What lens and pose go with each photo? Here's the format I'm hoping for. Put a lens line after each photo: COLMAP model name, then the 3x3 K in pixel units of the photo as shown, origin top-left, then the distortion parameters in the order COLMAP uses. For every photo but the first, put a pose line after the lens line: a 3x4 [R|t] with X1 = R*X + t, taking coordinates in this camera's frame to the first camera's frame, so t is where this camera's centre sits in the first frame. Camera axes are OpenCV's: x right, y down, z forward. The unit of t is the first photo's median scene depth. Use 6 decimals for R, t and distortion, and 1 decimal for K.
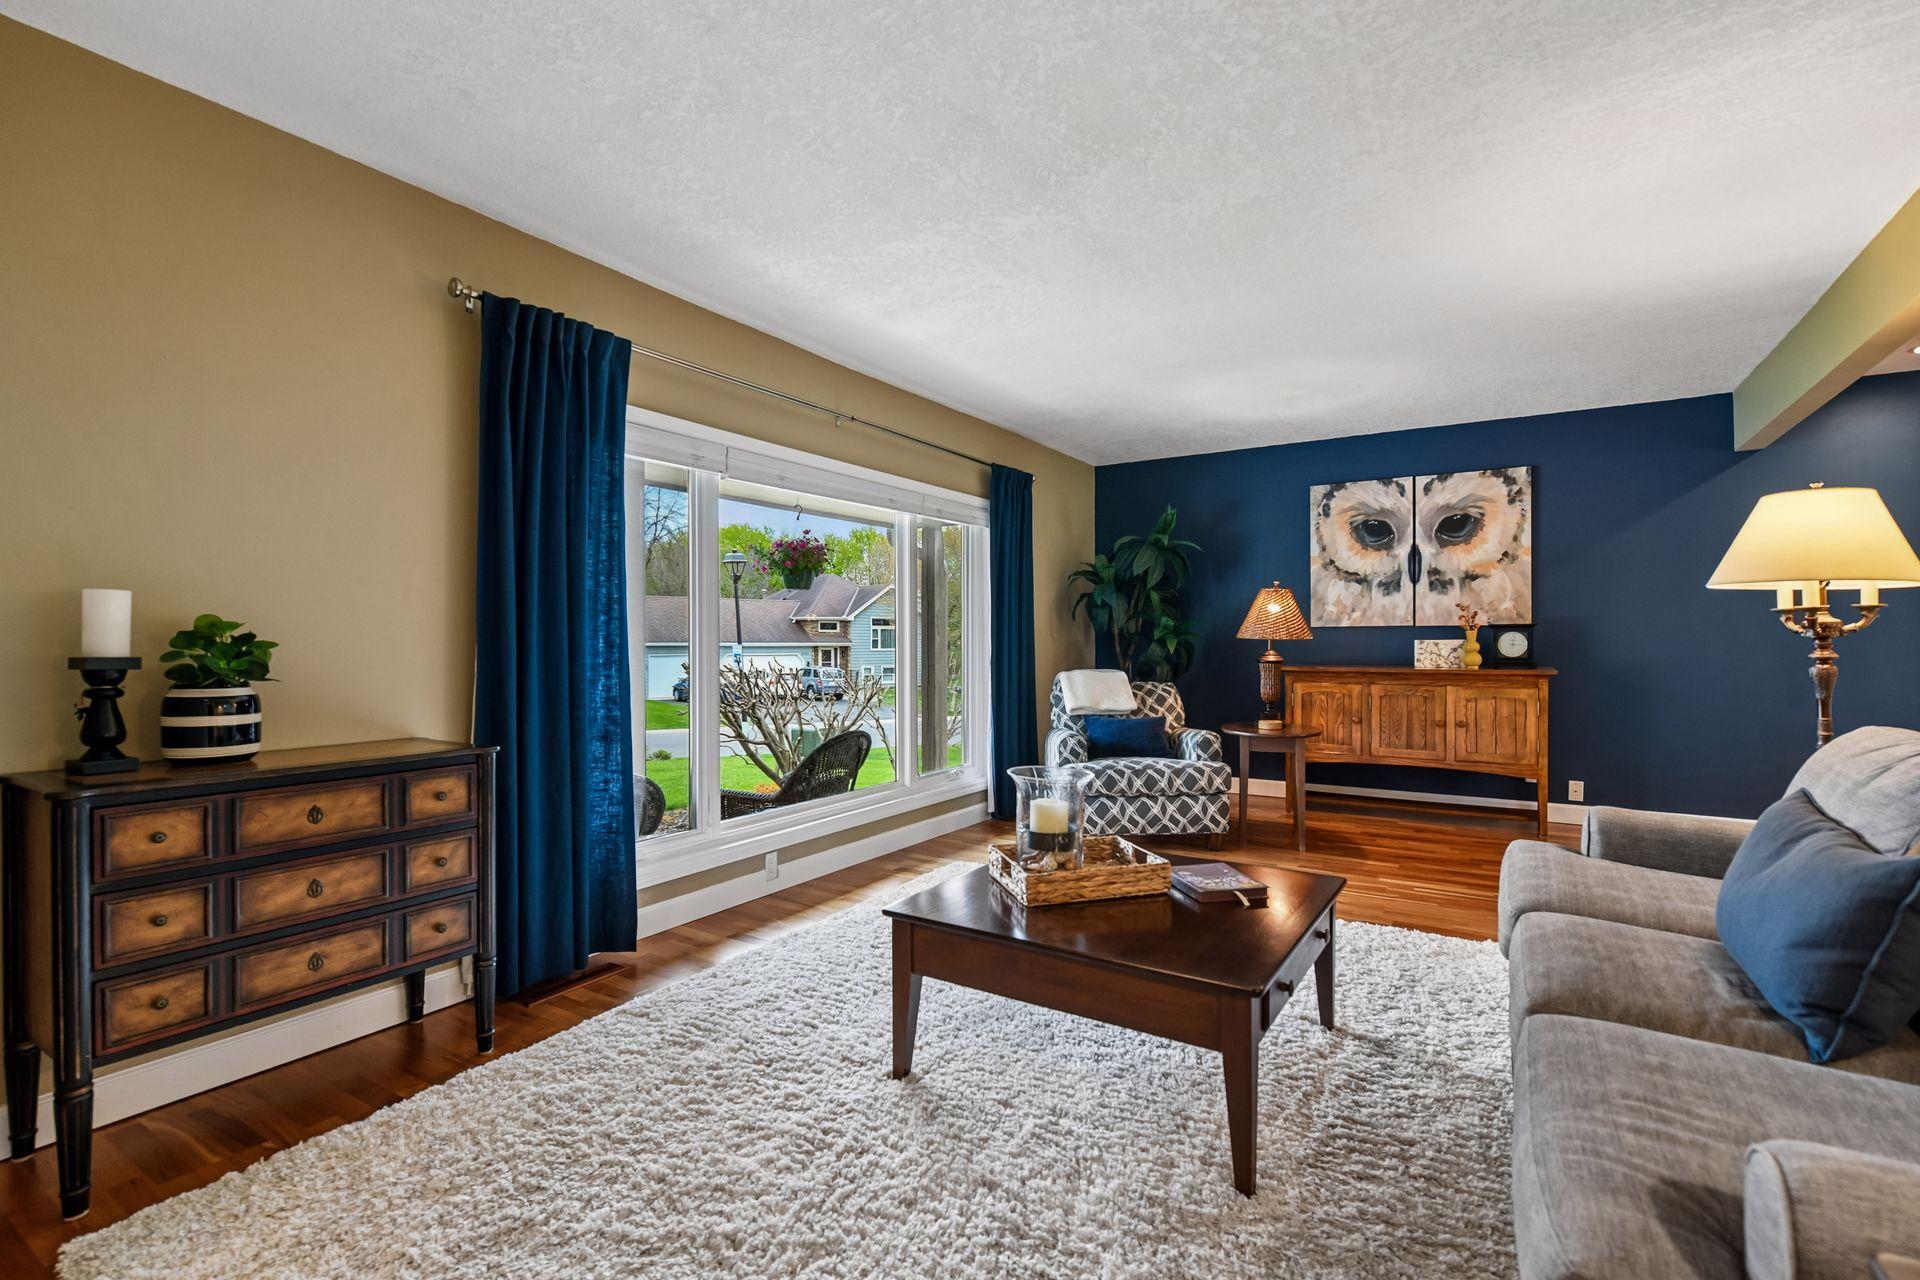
lens RADIAL K [[864.5, 0, 954.1], [0, 864.5, 642.0], [0, 0, 1]] dist [-0.007179, -0.002521]
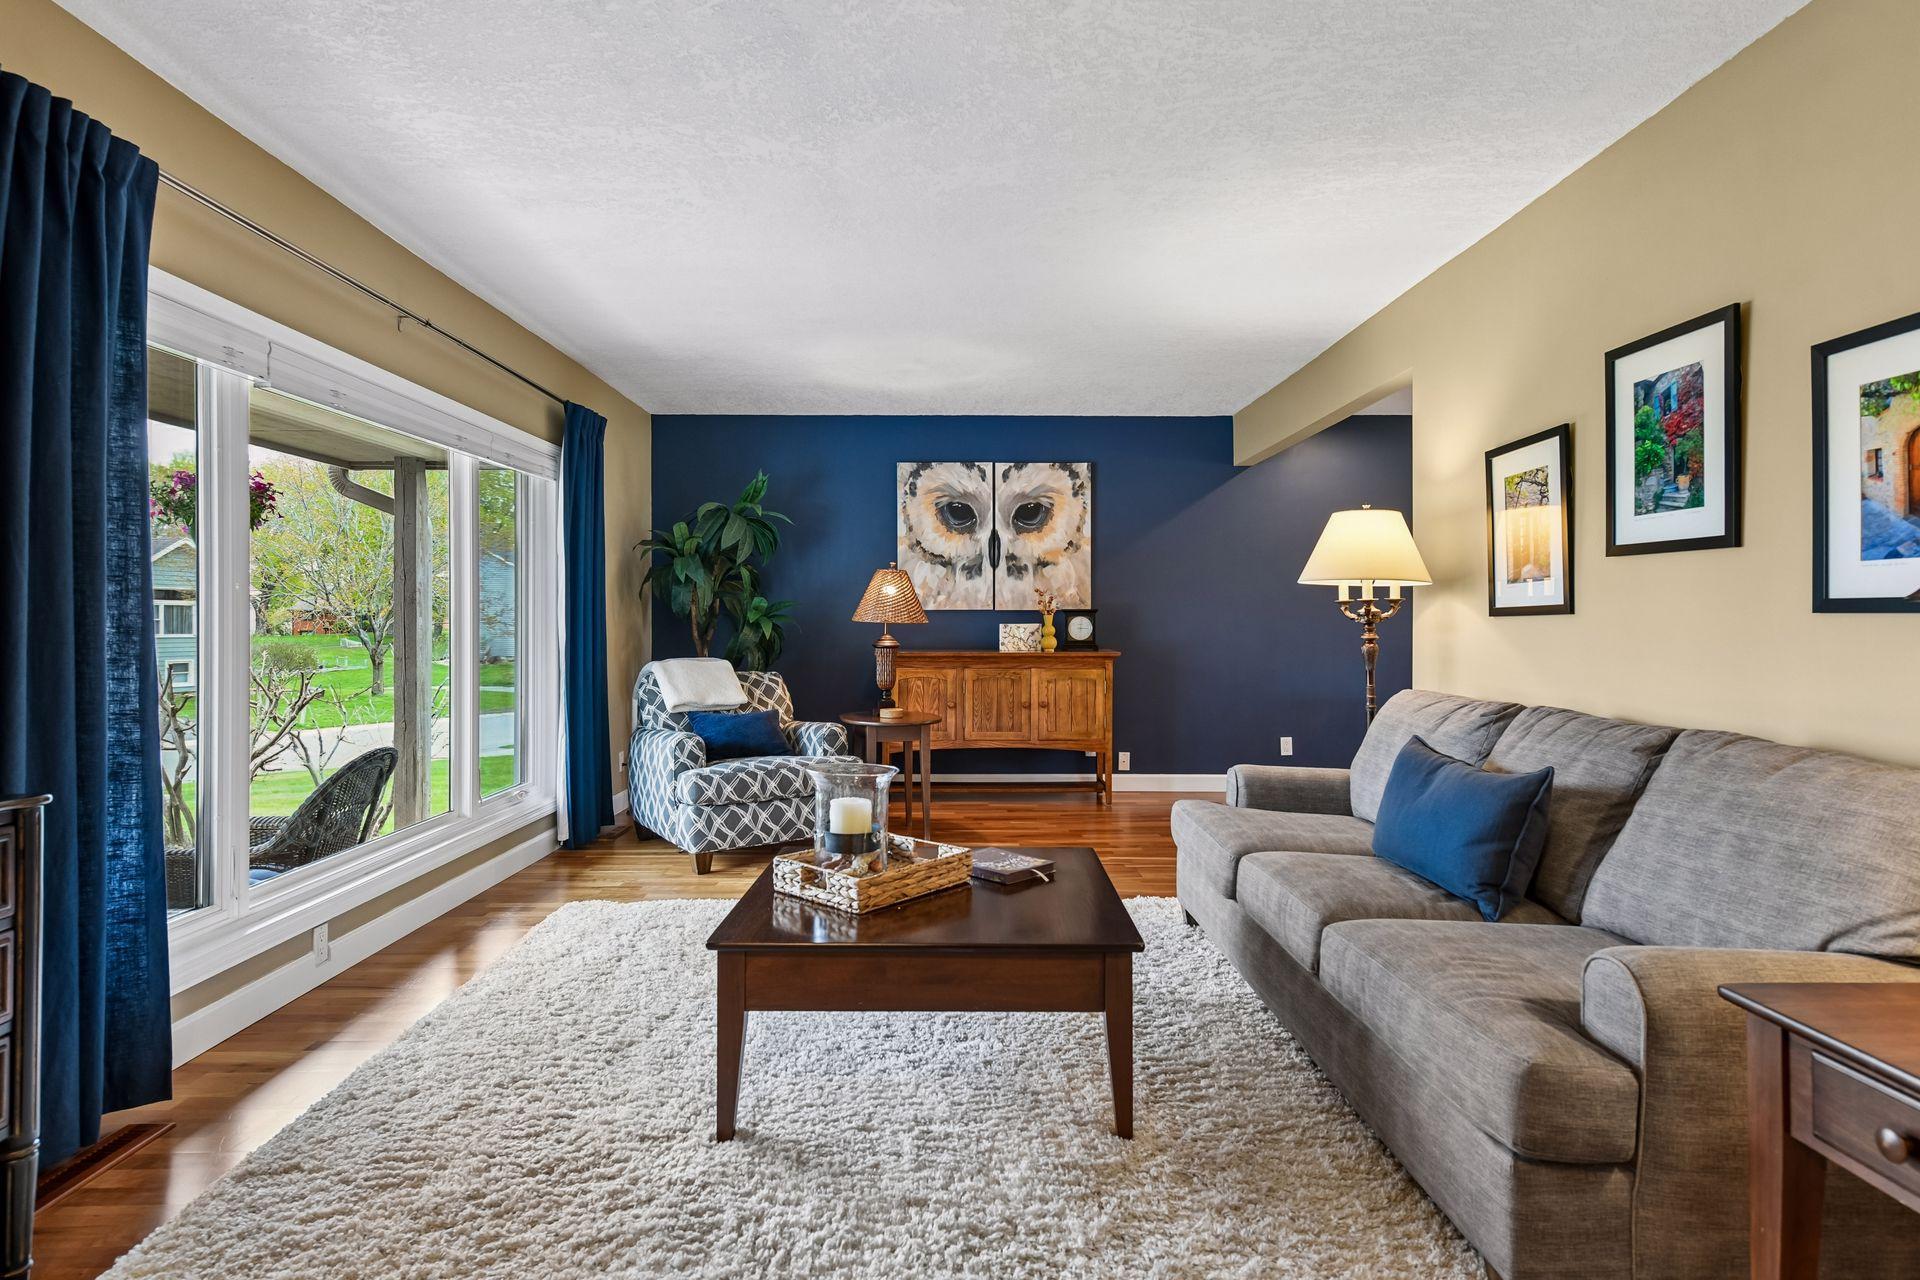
lens RADIAL K [[1022.8, 0, 970.0], [0, 1022.8, 624.2], [0, 0, 1]] dist [0.004795, 0.003269]
pose [[0.840395, 0.001613, 0.541972, -0.225529], [-0.001029, 0.999999, -0.001381, -0.000596], [-0.541973, 0.000603, 0.840395, 0.011449]]
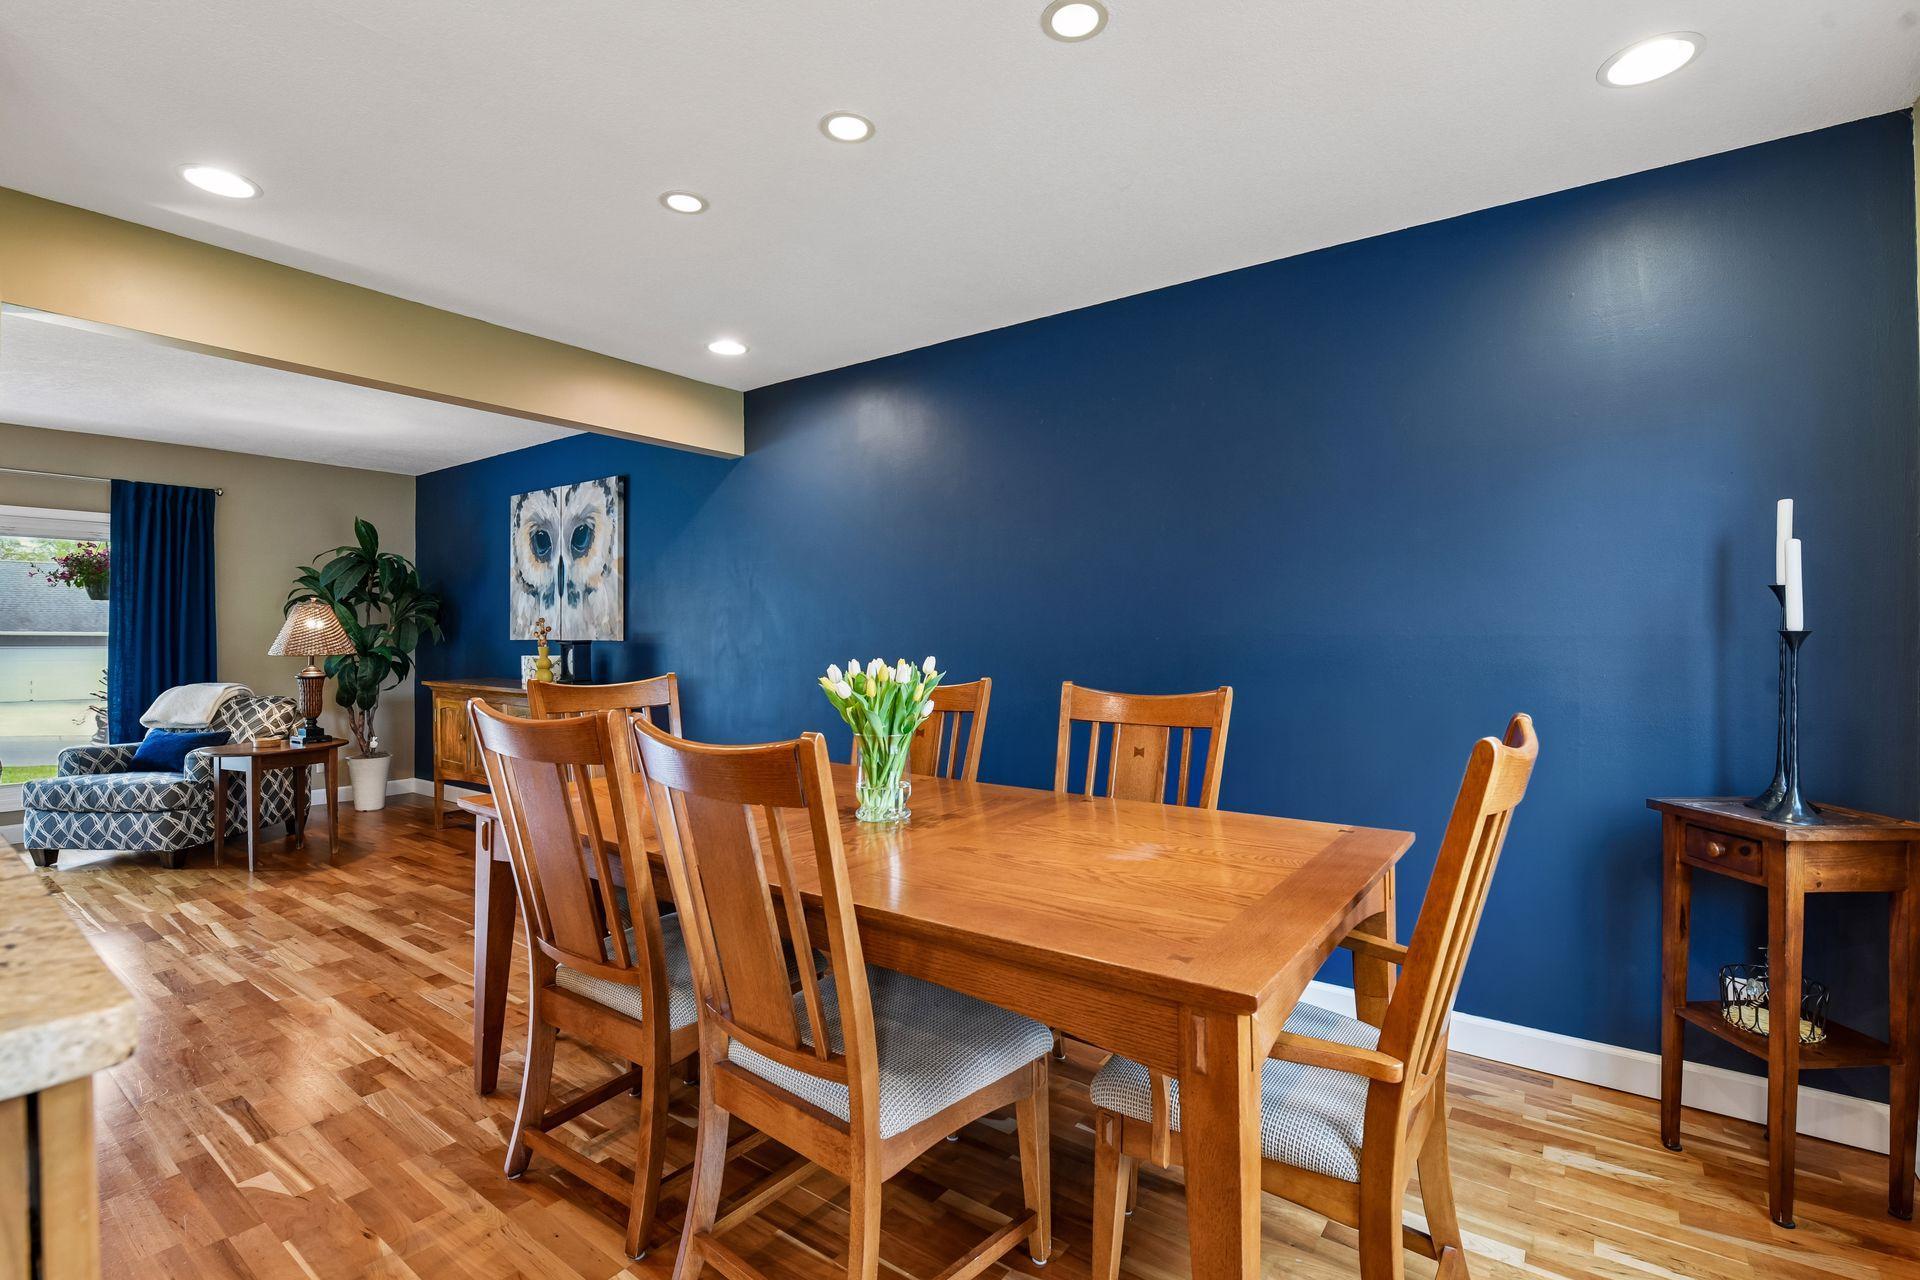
lens RADIAL K [[823.7, 0, 956.5], [0, 823.7, 658.5], [0, 0, 1]] dist [0.014942, -0.001026]
pose [[0.998623, 0.009592, -0.051571, 1.656350], [-0.008826, 0.999848, 0.015047, -0.025010], [0.051708, -0.014571, 0.998556, 0.142603]]
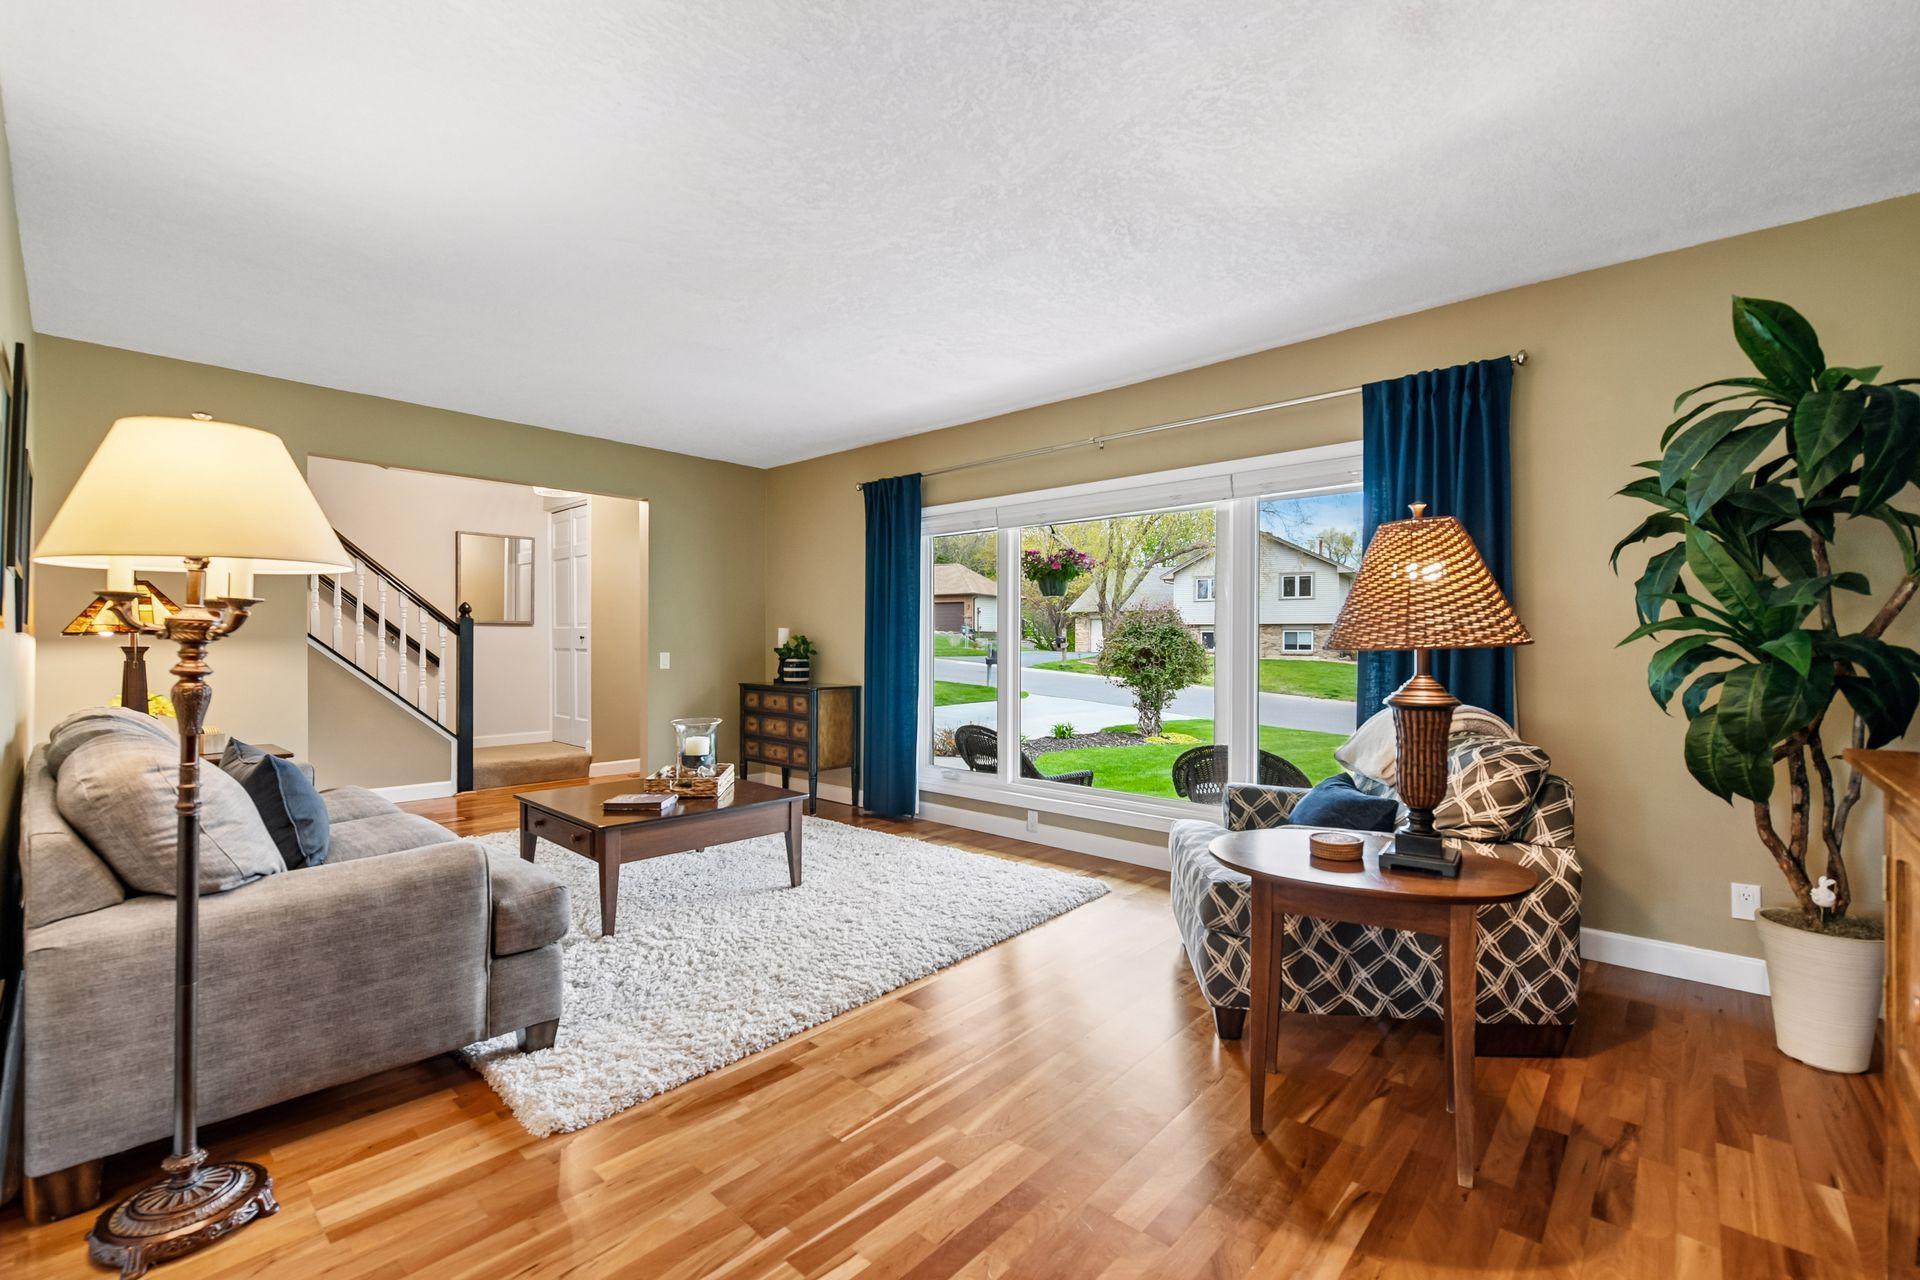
lens RADIAL K [[823.7, 0, 962.8], [0, 823.7, 642.6], [0, 0, 1]] dist [0.014942, -0.001026]
pose [[-0.176228, -0.002125, -0.984347, 1.128166], [-0.006729, 0.999977, -0.000954, -0.003996], [0.984326, 0.006455, -0.176238, 1.239296]]
